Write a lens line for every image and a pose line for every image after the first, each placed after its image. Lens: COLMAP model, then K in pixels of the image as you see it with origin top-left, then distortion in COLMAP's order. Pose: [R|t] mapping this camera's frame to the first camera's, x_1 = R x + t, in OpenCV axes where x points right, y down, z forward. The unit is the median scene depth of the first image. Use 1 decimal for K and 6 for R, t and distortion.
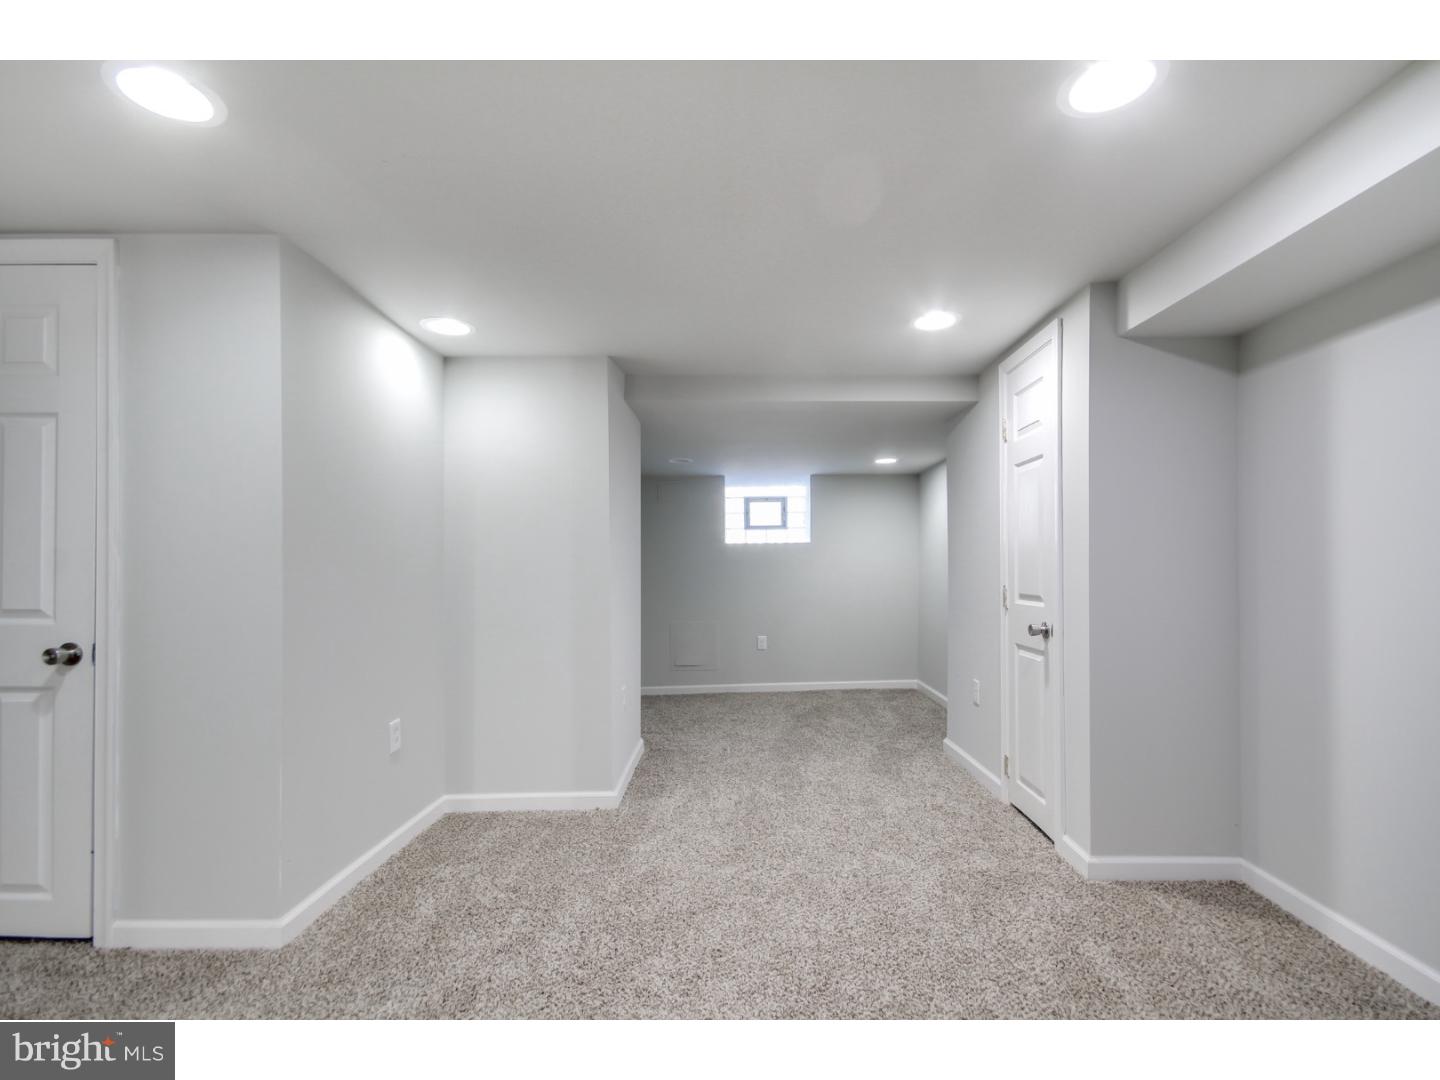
lens RADIAL K [[686.2, 0, 723.7], [0, 686.2, 564.4], [0, 0, 1]] dist [0.010543, -0.000012]
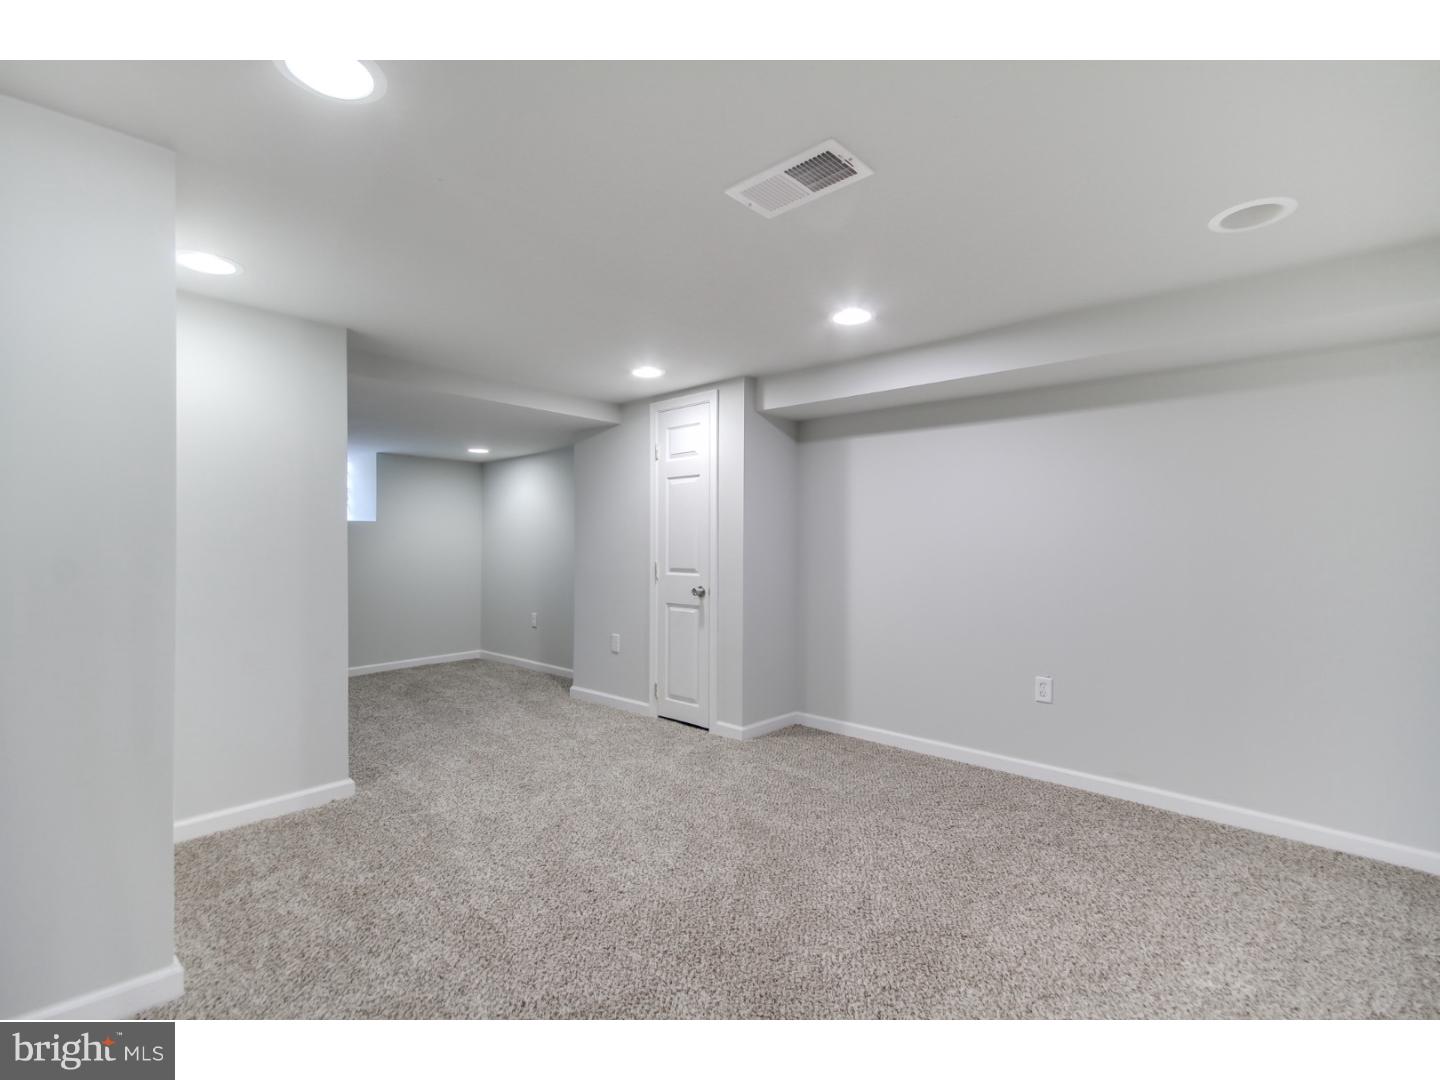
lens RADIAL K [[676.0, 0, 719.5], [0, 676.0, 553.6], [0, 0, 1]] dist [0.011542, -0.011664]
pose [[0.685874, -0.007331, 0.727684, -0.574643], [-0.006101, 0.999856, 0.015824, -0.011548], [-0.727695, -0.015293, 0.685730, -0.047422]]
